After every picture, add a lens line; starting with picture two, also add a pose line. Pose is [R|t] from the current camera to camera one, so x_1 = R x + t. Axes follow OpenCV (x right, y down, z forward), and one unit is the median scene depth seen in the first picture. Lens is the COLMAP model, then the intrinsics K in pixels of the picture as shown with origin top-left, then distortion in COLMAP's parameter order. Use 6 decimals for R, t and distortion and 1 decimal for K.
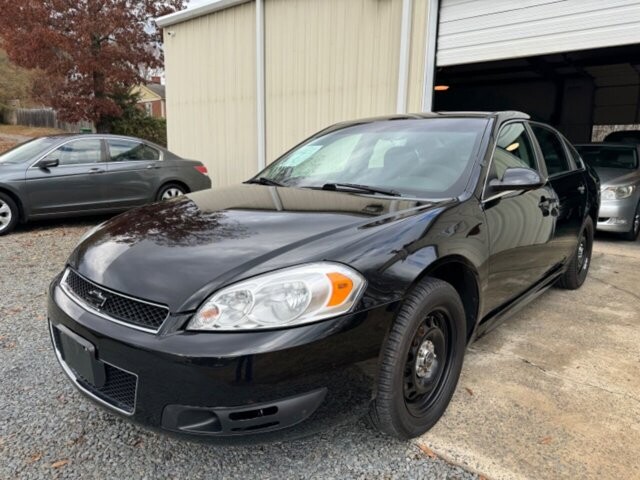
lens RADIAL K [[460.0, 0, 320.1], [0, 460.0, 246.3], [0, 0, 1]] dist [0.012050, -0.011275]
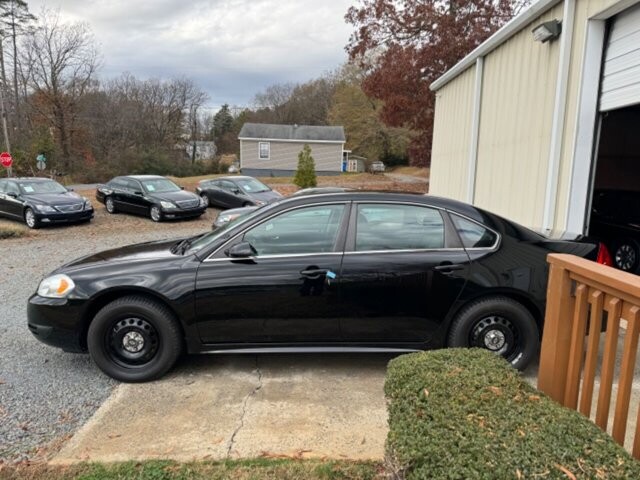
lens RADIAL K [[460.0, 0, 324.7], [0, 460.0, 240.7], [0, 0, 1]] dist [0.012050, -0.011275]
pose [[0.669861, 0.104460, -0.735102, 1.398669], [-0.156864, 0.987617, -0.002599, -0.176977], [0.725727, 0.117052, 0.677952, 0.192630]]
